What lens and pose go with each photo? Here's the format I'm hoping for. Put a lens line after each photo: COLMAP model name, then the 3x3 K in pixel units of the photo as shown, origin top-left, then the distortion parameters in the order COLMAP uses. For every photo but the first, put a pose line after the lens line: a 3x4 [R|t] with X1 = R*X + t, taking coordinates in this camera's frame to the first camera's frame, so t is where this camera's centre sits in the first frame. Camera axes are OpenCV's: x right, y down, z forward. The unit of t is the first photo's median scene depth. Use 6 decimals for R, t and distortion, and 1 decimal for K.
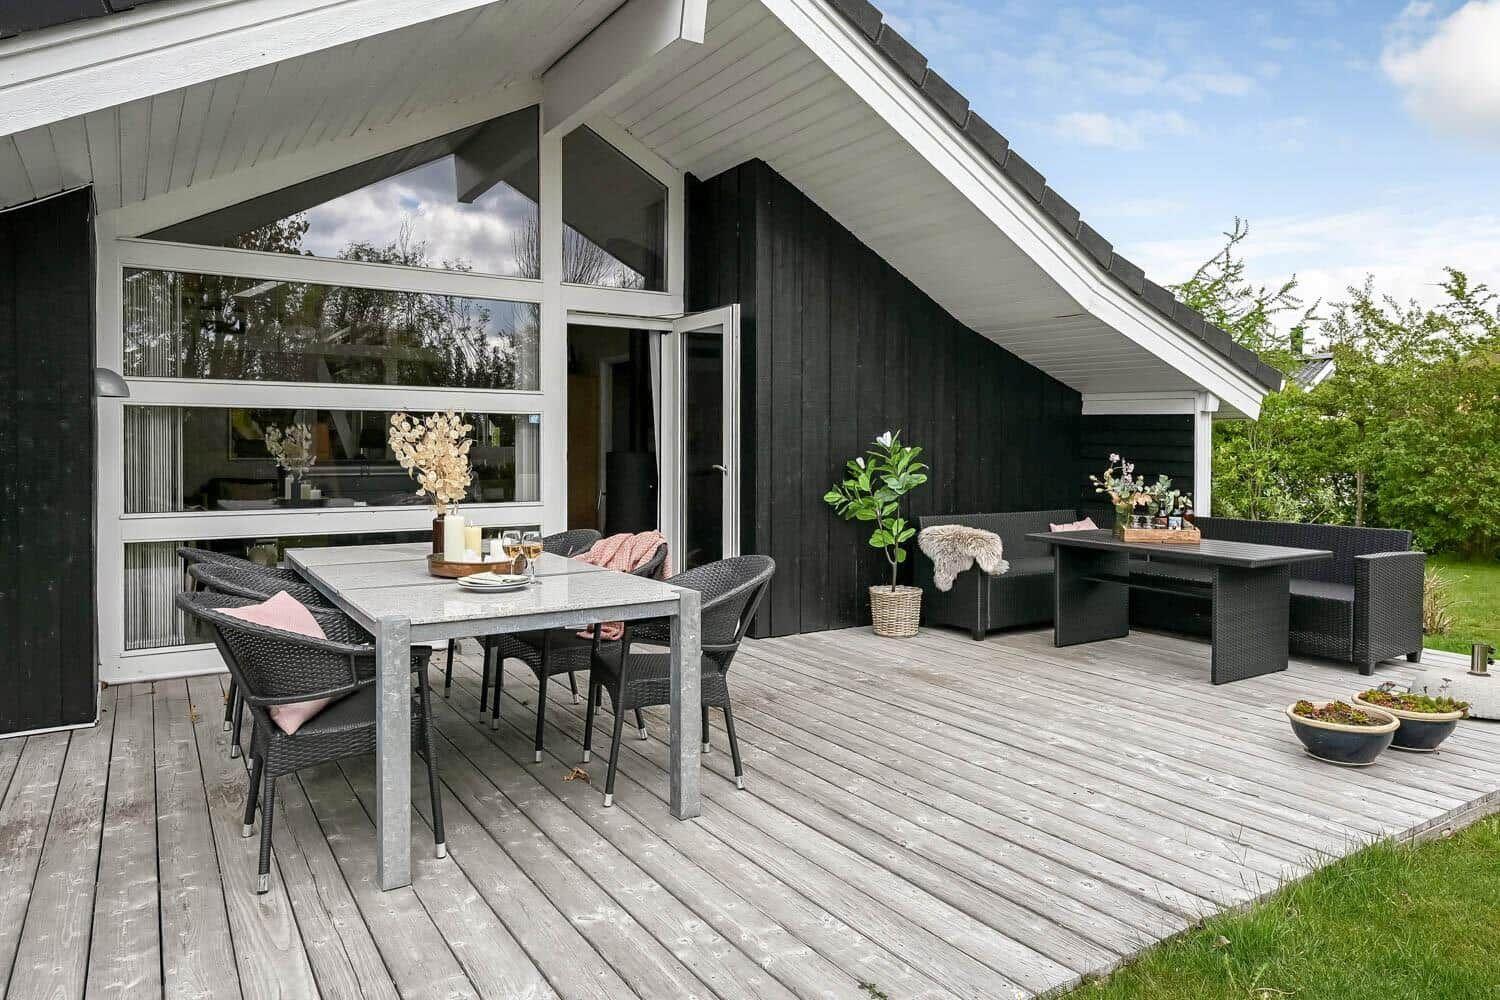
lens RADIAL K [[982.2, 0, 752.9], [0, 982.2, 466.2], [0, 0, 1]] dist [-0.020713, -0.001093]
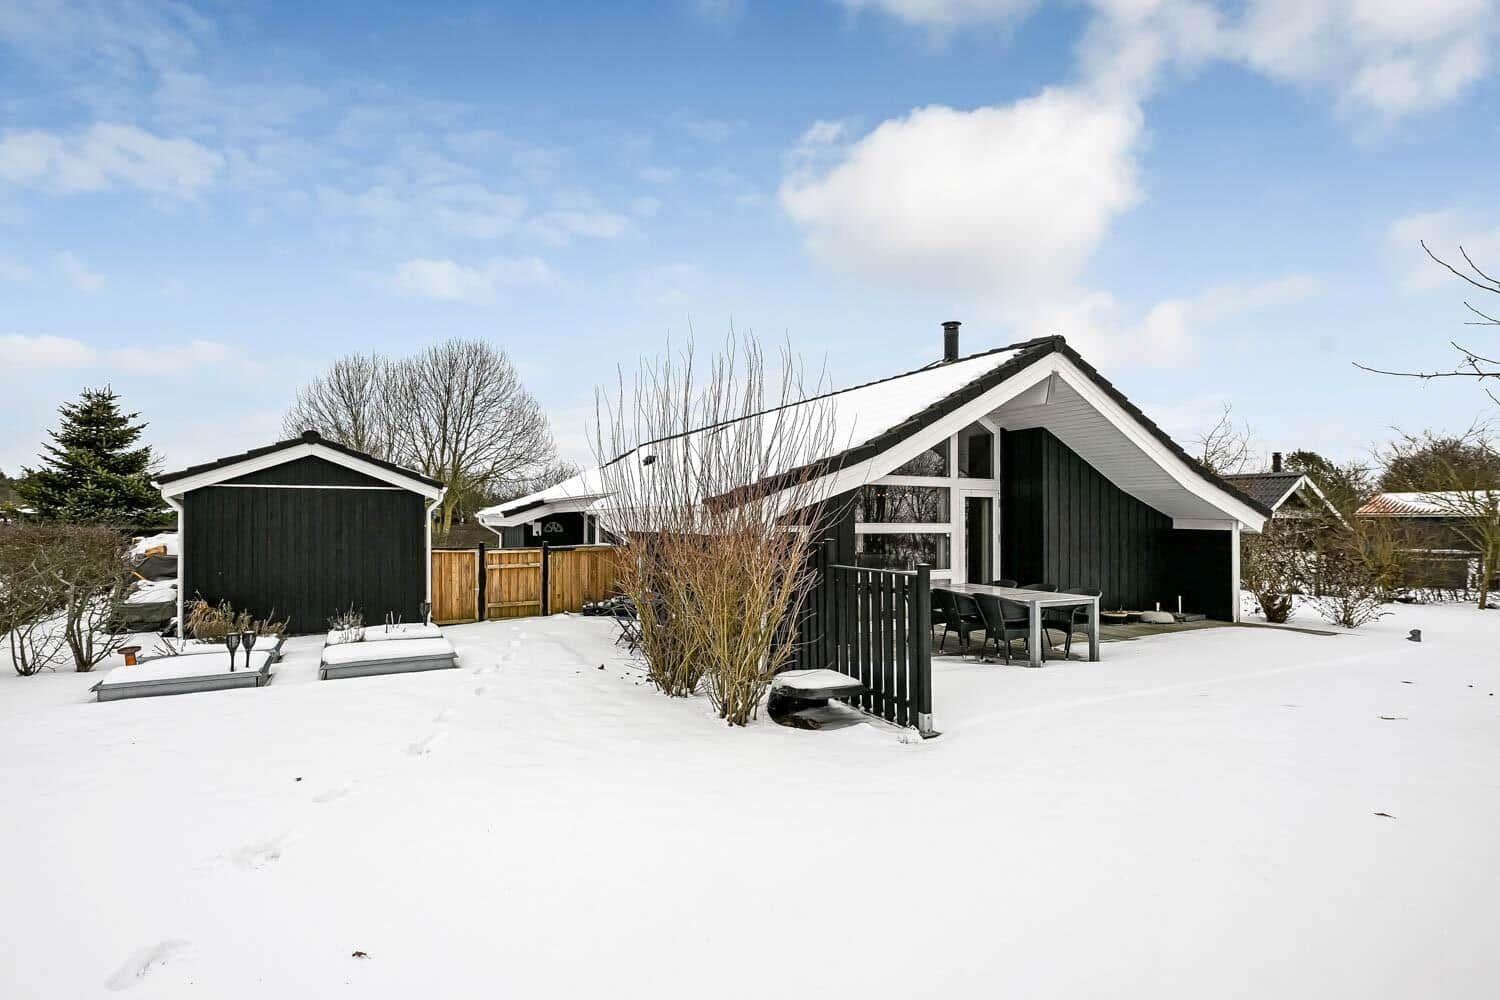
lens RADIAL K [[741.2, 0, 747.4], [0, 741.2, 529.2], [0, 0, 1]] dist [-0.000620, -0.000313]
pose [[0.995508, -0.000363, -0.094678, -0.532022], [-0.000479, 0.999961, -0.008862, -0.044738], [0.094677, 0.008868, 0.995469, -0.856287]]
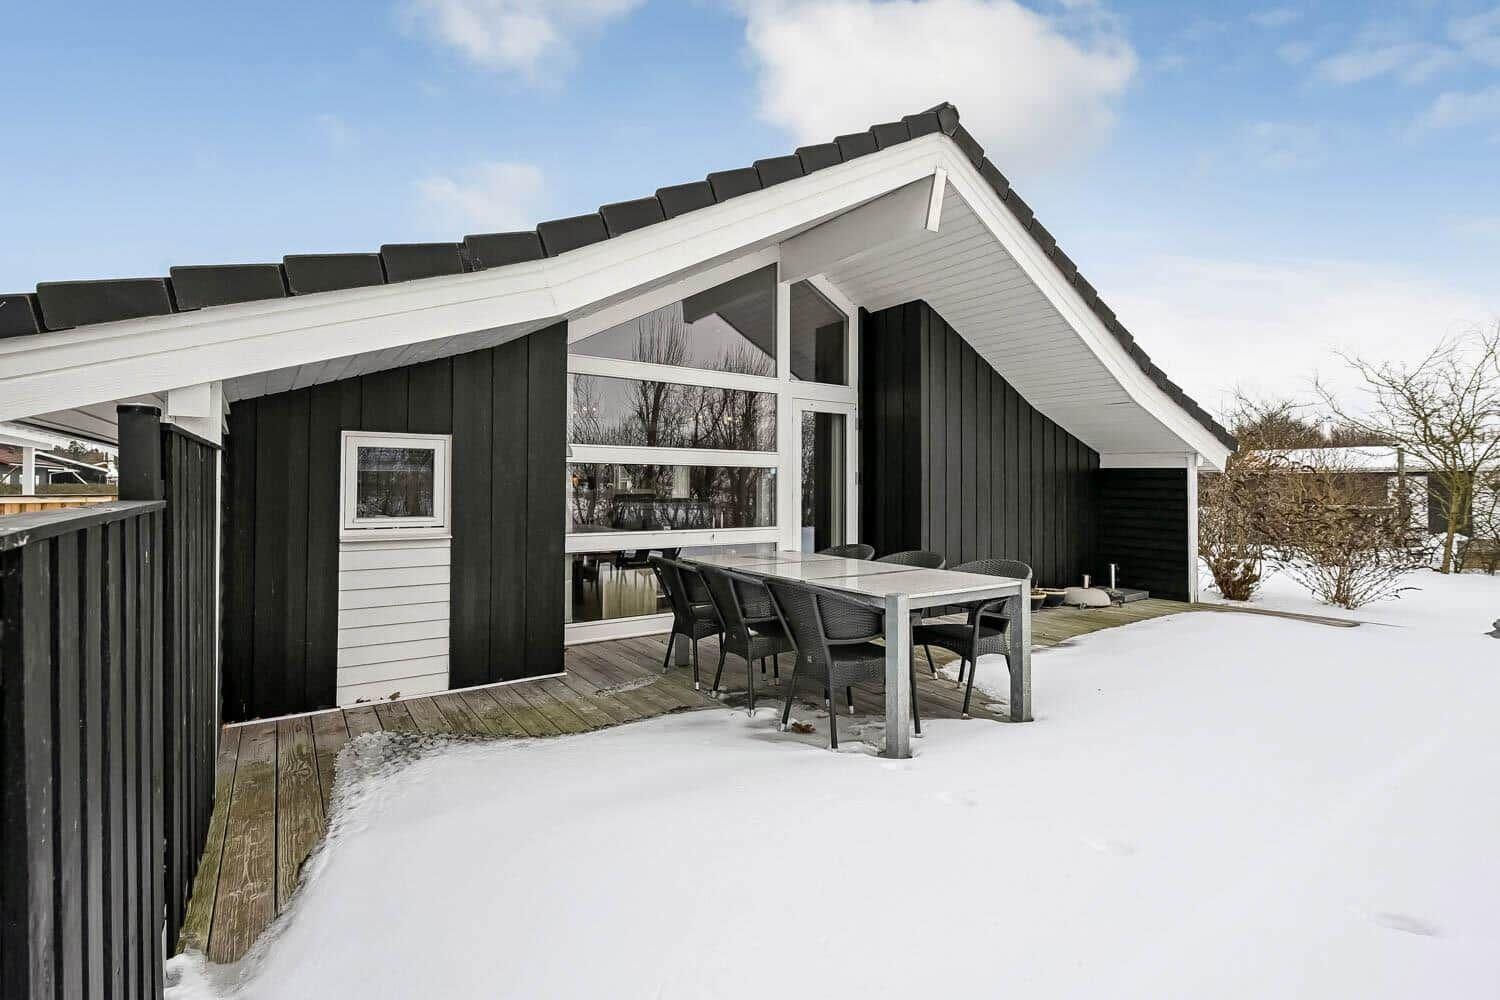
lens RADIAL K [[697.7, 0, 750.1], [0, 697.7, 489.4], [0, 0, 1]] dist [0.000890, 0.000130]
pose [[0.999398, 0.000443, 0.034695, -0.290438], [0.000119, 0.999869, -0.016183, -0.003082], [-0.034698, 0.016178, 0.999267, -0.064190]]
